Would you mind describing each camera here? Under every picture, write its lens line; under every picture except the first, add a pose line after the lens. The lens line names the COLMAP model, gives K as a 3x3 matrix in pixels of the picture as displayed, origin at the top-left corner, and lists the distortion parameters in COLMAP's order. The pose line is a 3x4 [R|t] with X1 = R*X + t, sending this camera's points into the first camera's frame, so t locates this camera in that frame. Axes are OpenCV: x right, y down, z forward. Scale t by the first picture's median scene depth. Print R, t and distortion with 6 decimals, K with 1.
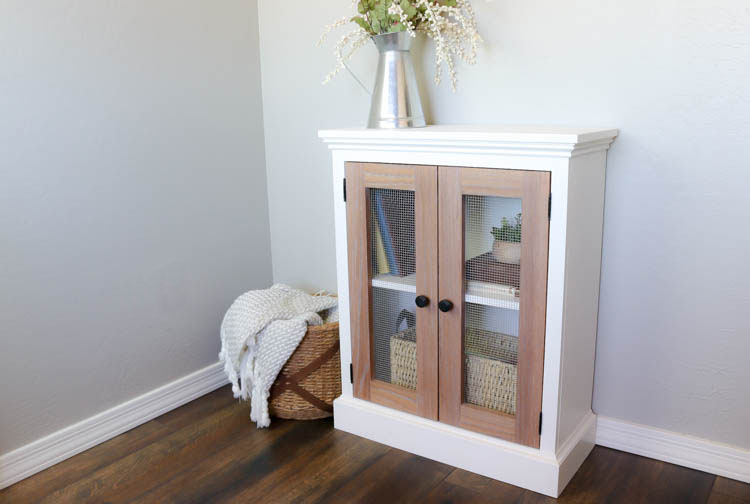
lens RADIAL K [[665.1, 0, 382.1], [0, 665.1, 253.7], [0, 0, 1]] dist [-0.161605, 0.018616]
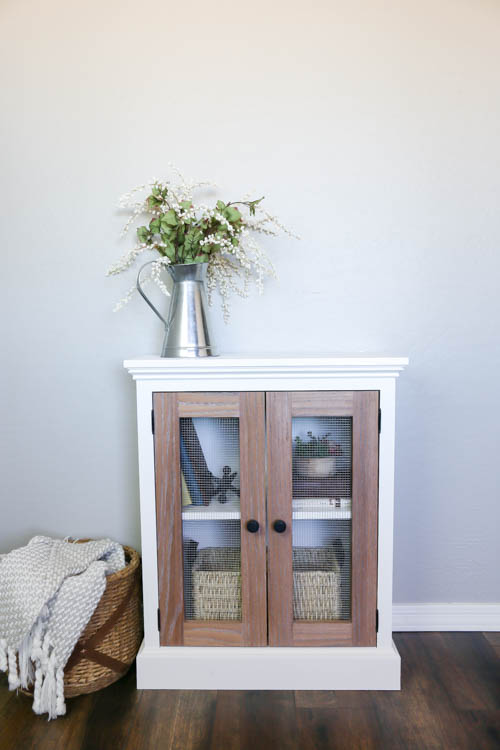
lens RADIAL K [[608.0, 0, 253.5], [0, 608.0, 369.5], [0, 0, 1]] dist [-0.058126, 0.052573]
pose [[0.834610, -0.028083, 0.550125, -0.415160], [0.117547, 0.984775, -0.128063, -0.041772], [-0.538153, 0.171548, 0.825205, 0.191336]]
